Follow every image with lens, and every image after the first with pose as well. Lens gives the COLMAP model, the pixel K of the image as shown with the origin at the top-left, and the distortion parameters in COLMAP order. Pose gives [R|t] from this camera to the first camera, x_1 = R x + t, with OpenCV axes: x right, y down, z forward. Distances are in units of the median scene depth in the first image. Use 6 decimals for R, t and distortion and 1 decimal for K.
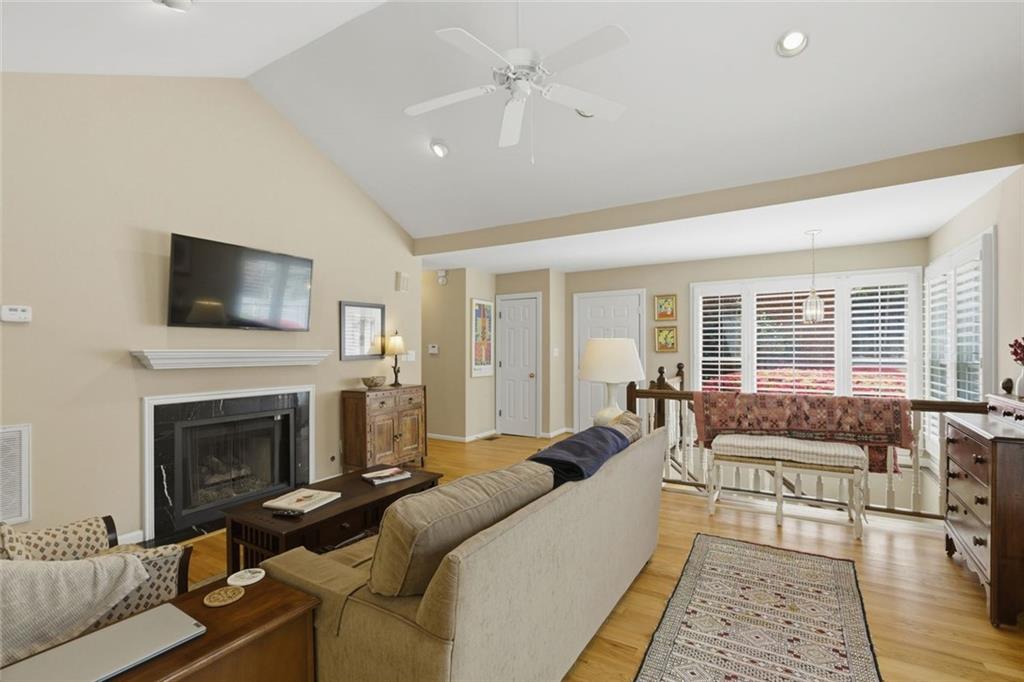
lens RADIAL K [[467.4, 0, 513.2], [0, 467.4, 344.5], [0, 0, 1]] dist [-0.004778, 0.000999]
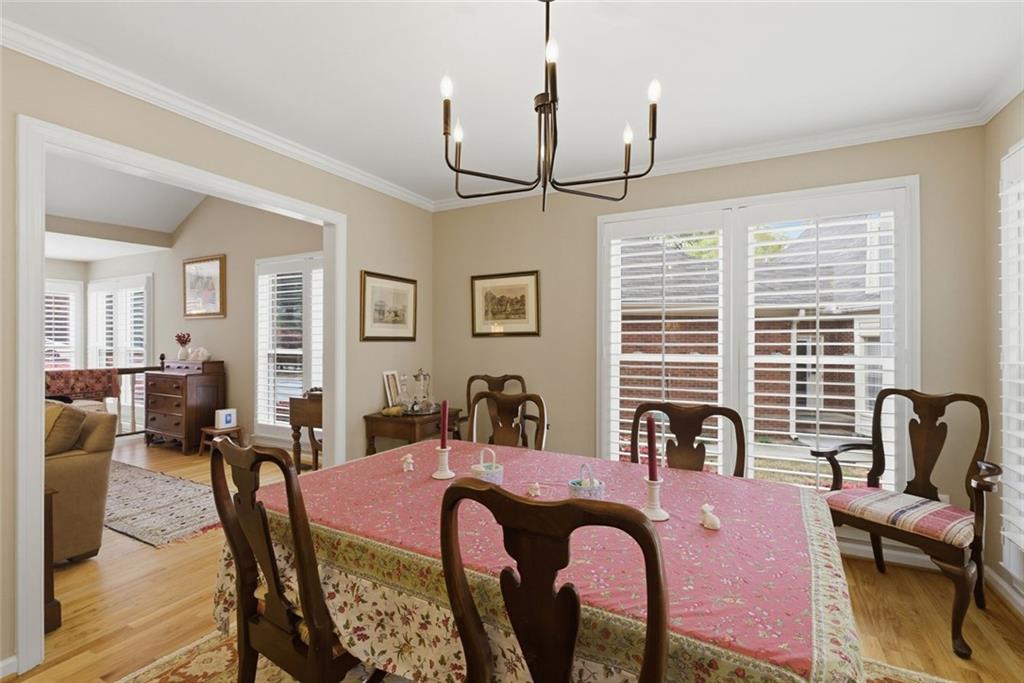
lens RADIAL K [[467.4, 0, 519.8], [0, 467.4, 340.3], [0, 0, 1]] dist [-0.004778, 0.000999]
pose [[-0.093218, 0.007726, 0.995616, -0.950704], [-0.002991, 0.999963, -0.008040, 0.025908], [-0.995641, -0.003728, -0.093192, -0.291349]]
